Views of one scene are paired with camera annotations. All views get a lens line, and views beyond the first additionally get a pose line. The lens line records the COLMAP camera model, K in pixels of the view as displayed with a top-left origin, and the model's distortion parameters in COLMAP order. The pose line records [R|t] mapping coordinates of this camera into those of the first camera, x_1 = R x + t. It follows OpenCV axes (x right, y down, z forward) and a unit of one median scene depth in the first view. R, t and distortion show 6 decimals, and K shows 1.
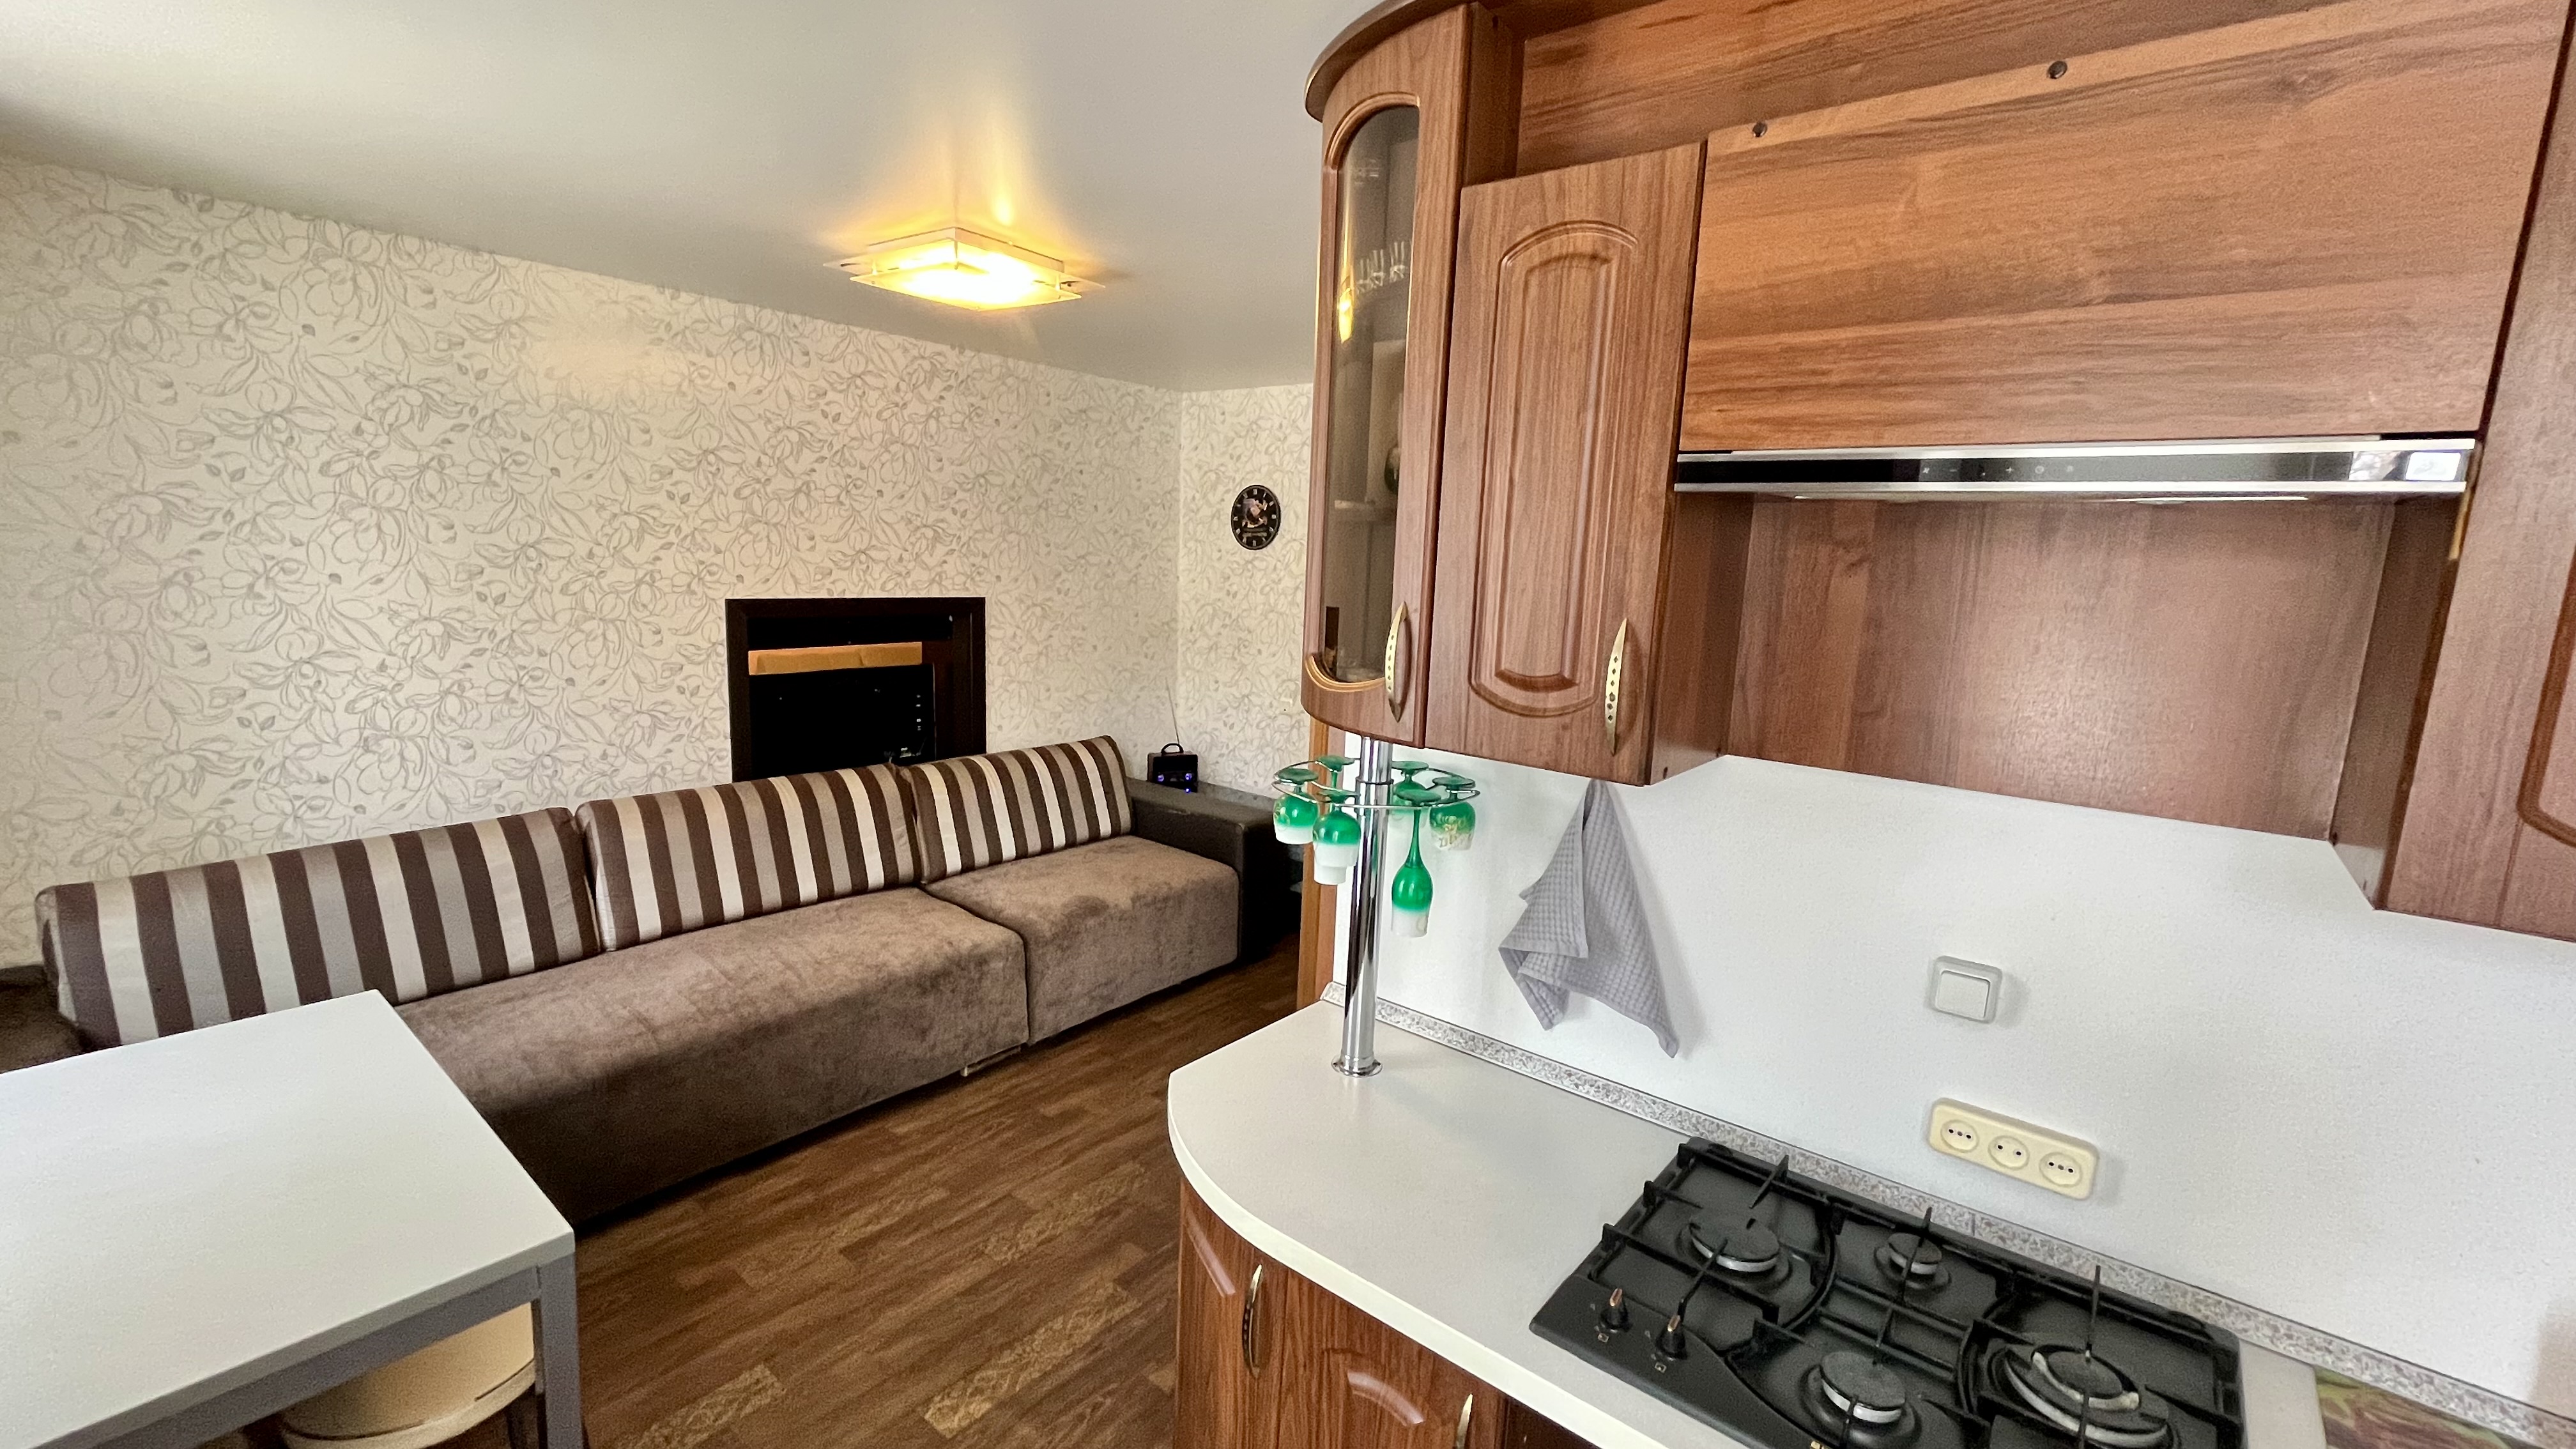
lens RADIAL K [[1045.6, 0, 1283.7], [0, 1045.6, 723.7], [0, 0, 1]] dist [-0.007766, 0.000679]
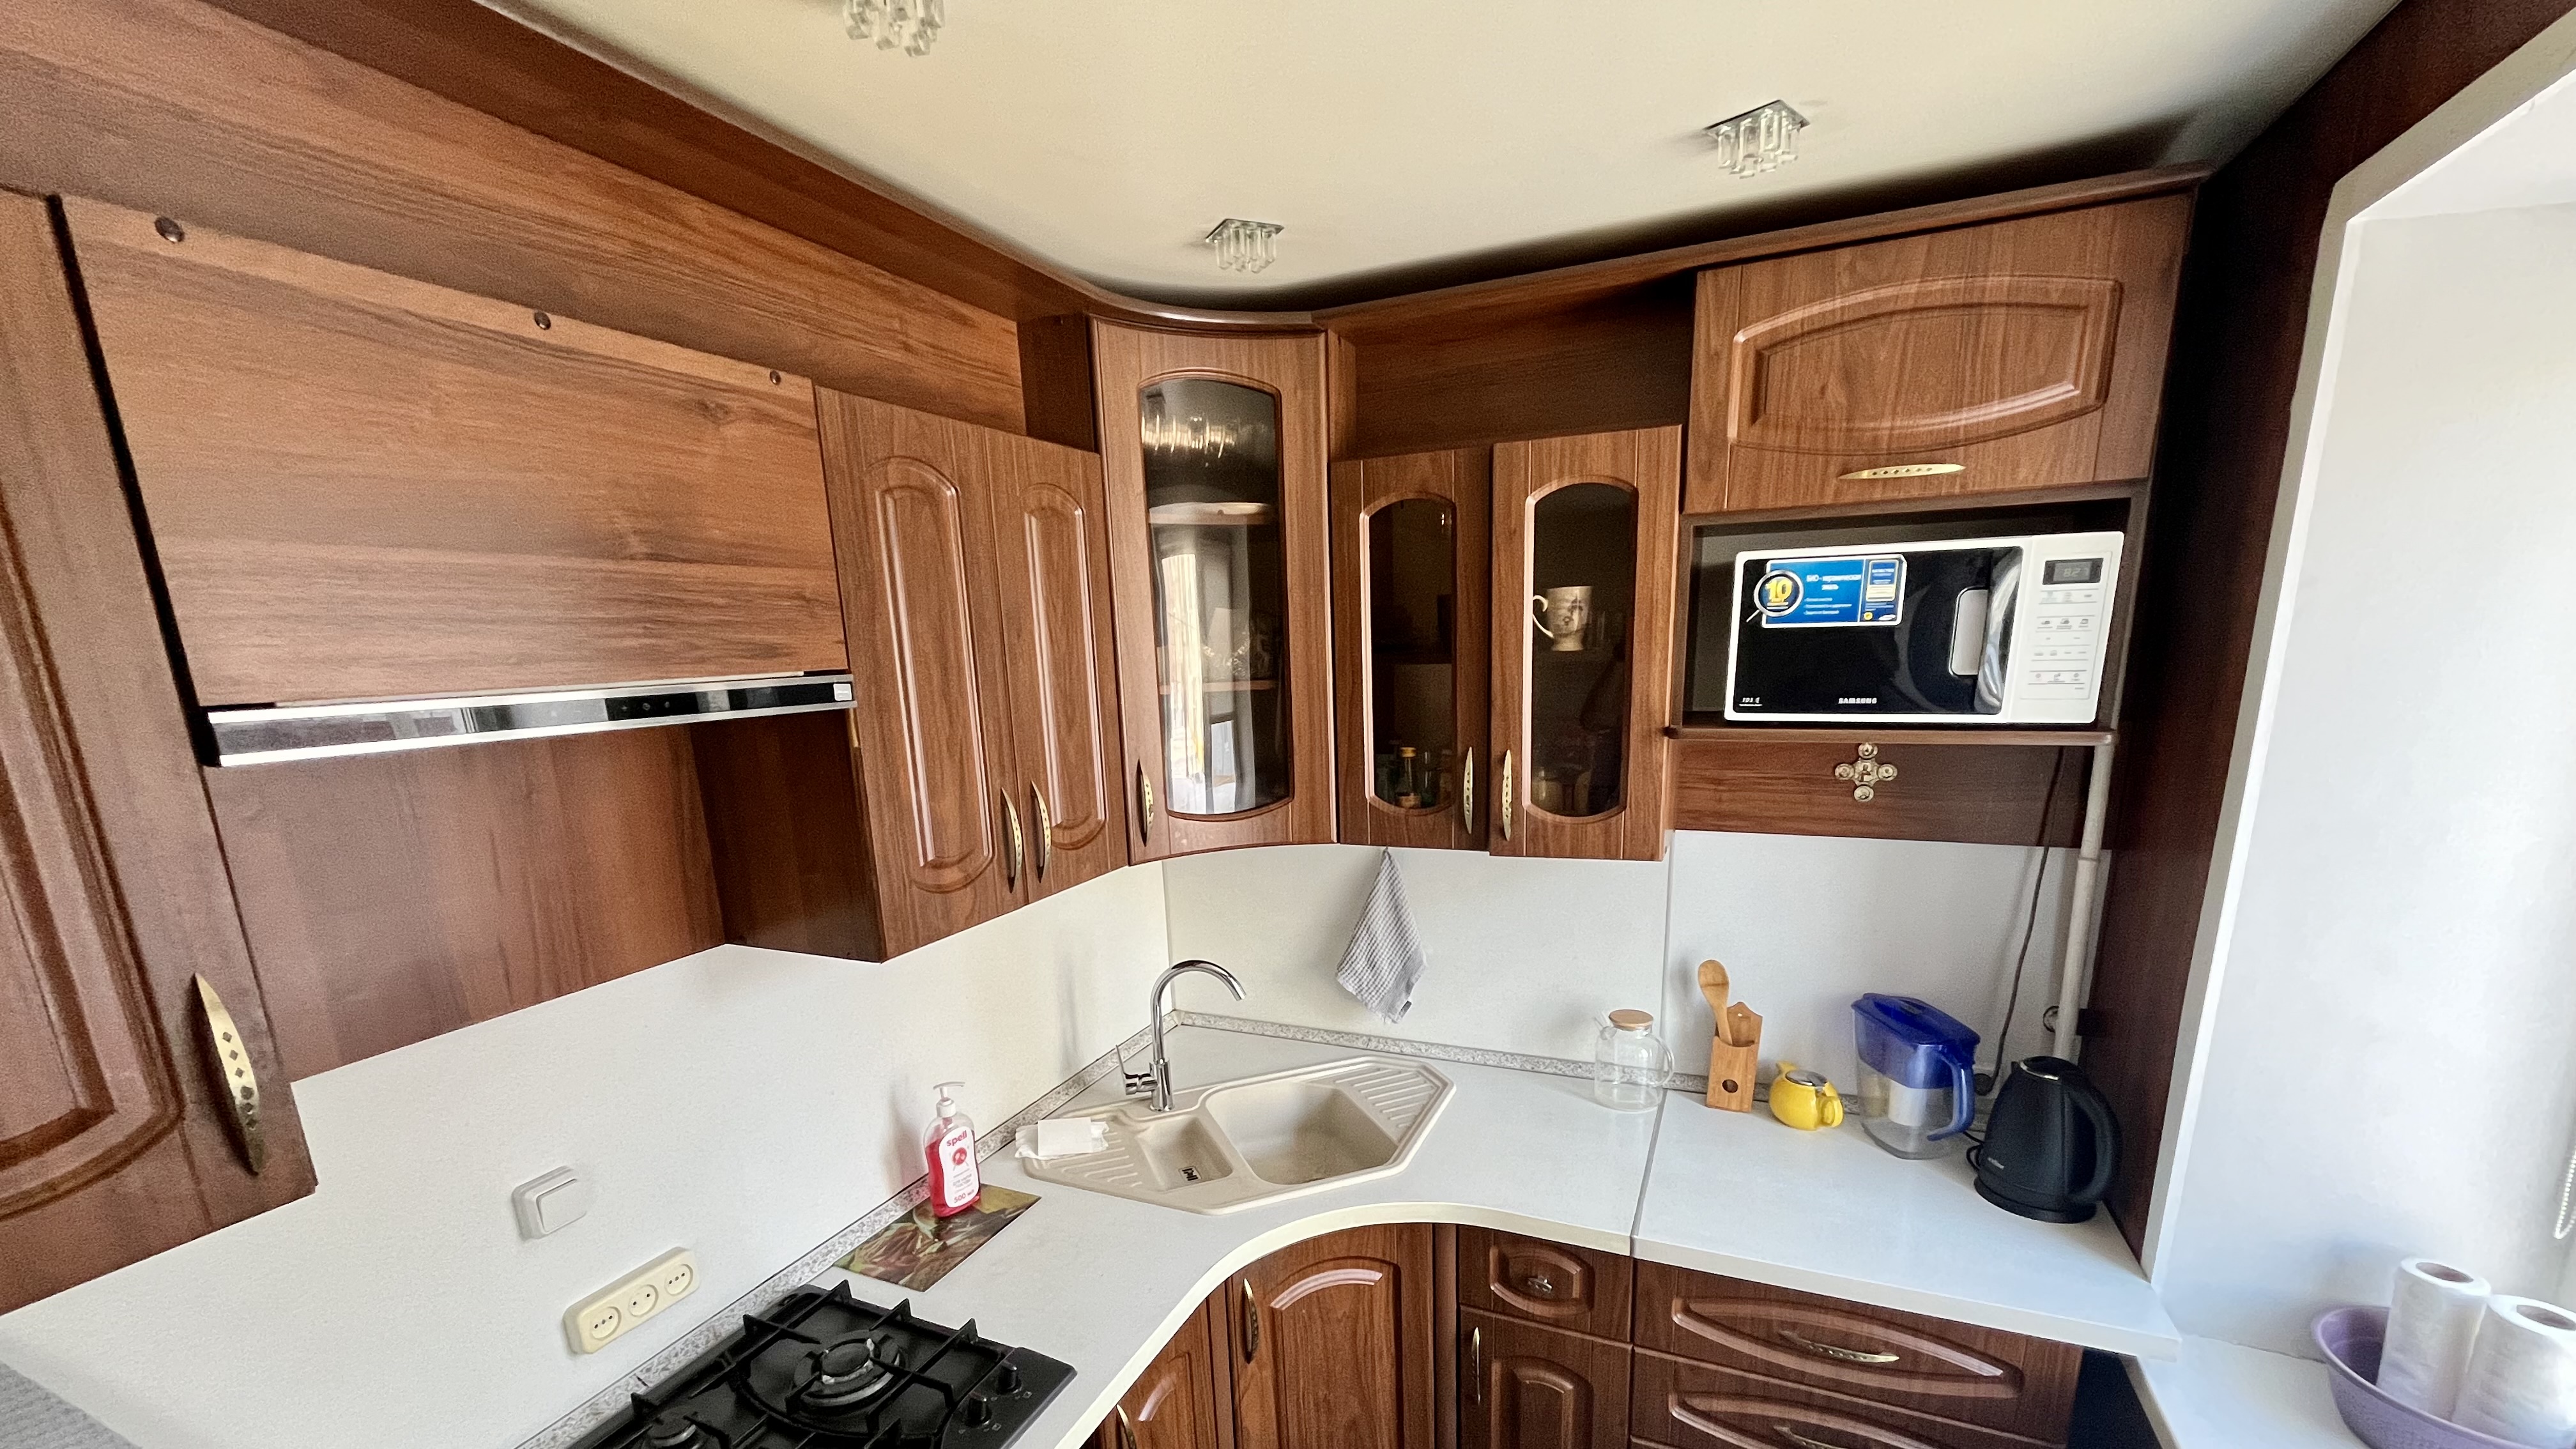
lens RADIAL K [[1045.6, 0, 1270.4], [0, 1045.6, 891.2], [0, 0, 1]] dist [-0.007766, 0.000679]
pose [[-0.252596, -0.259519, 0.932119, -0.181034], [0.183769, 0.932956, 0.309552, -0.099248], [-0.949960, 0.249486, -0.187969, 0.222067]]
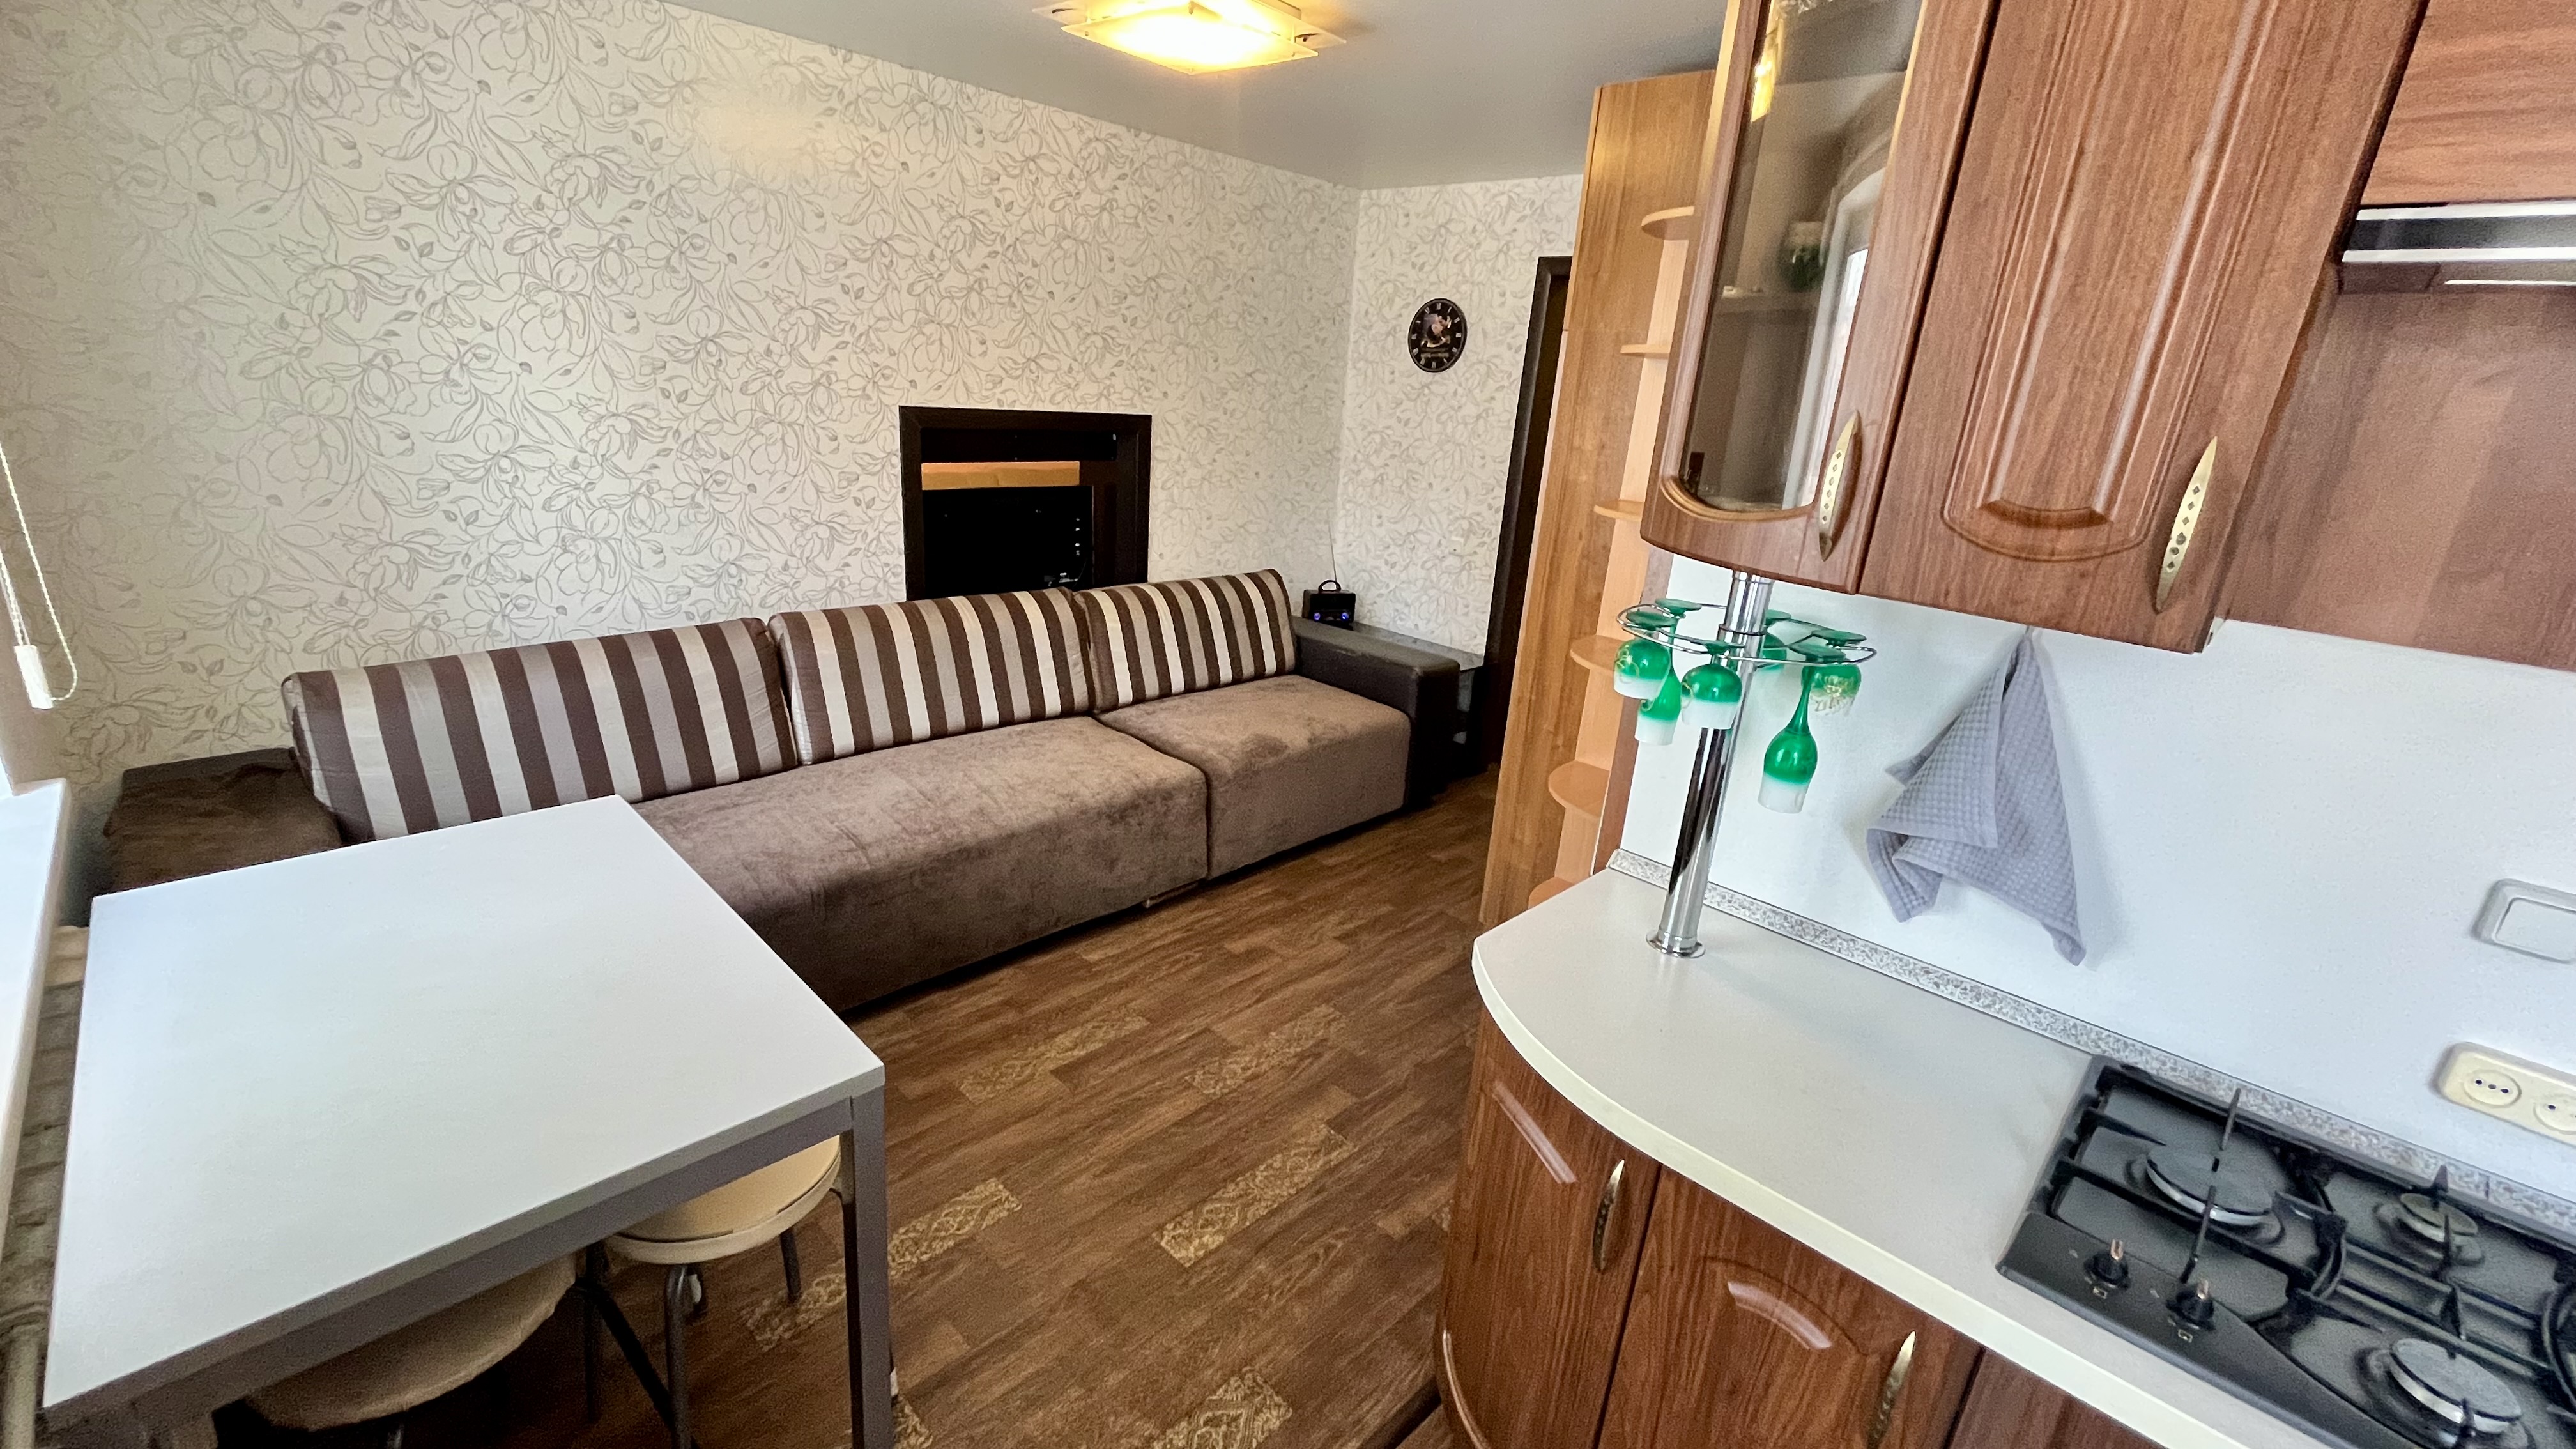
lens RADIAL K [[1045.6, 0, 1284.8], [0, 1045.6, 720.4], [0, 0, 1]] dist [-0.007766, 0.000679]
pose [[0.995659, 0.054106, -0.075731, -0.131191], [-0.042382, 0.987981, 0.148652, 0.009795], [0.082864, -0.144798, 0.985985, 0.067910]]
